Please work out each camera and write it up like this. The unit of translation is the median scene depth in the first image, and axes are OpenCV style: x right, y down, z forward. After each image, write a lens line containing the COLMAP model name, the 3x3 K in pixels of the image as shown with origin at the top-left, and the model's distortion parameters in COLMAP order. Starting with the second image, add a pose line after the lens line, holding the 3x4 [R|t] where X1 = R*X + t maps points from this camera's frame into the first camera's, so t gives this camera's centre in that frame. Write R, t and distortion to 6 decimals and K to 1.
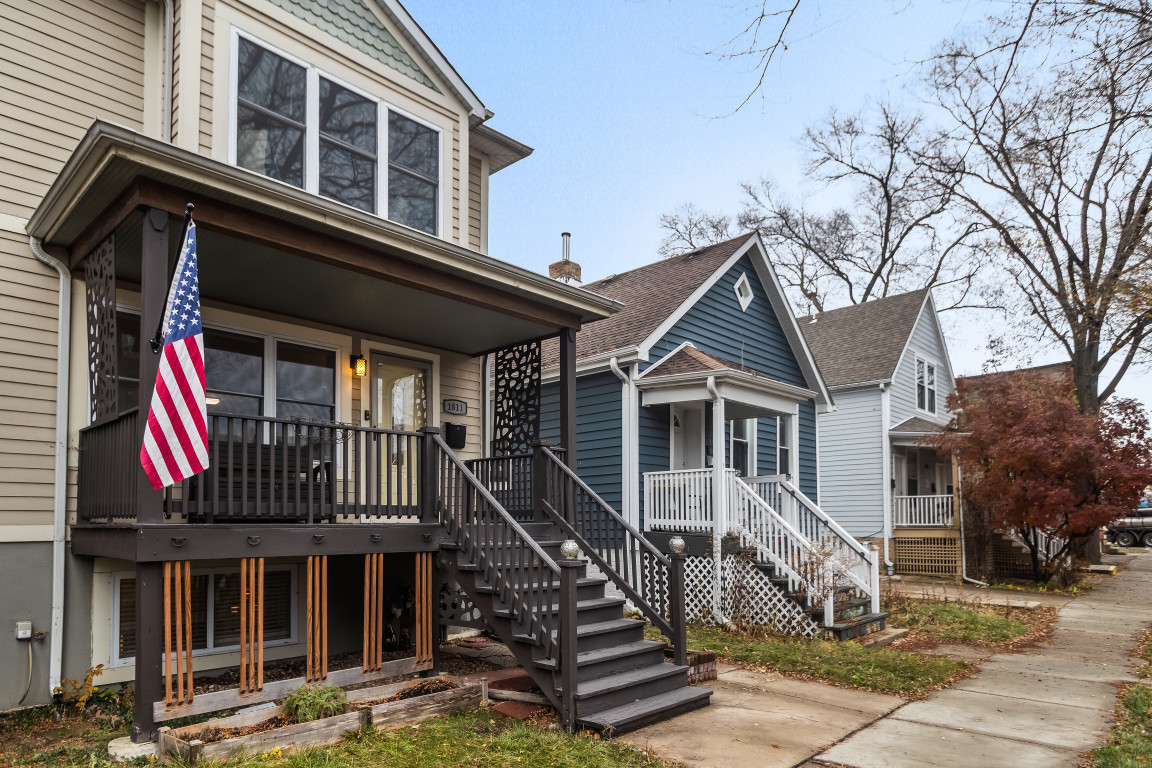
lens RADIAL K [[682.9, 0, 575.7], [0, 682.9, 354.3], [0, 0, 1]] dist [-0.002663, -0.000265]
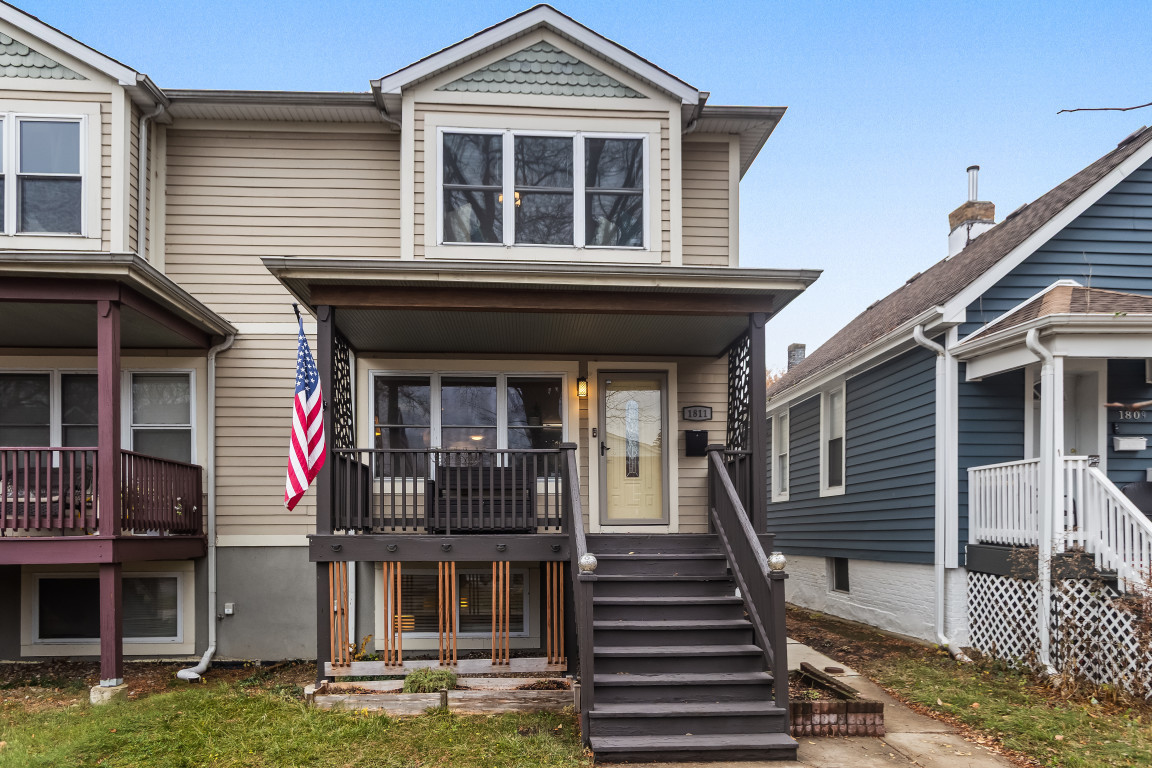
lens RADIAL K [[710.6, 0, 576.0], [0, 710.6, 384.0], [0, 0, 1]] dist [-0.009844, -0.000059]
pose [[0.732425, -0.134204, -0.667490, 0.392605], [0.162391, 0.986521, -0.020158, 0.030235], [0.661198, -0.093630, 0.744346, 0.152939]]
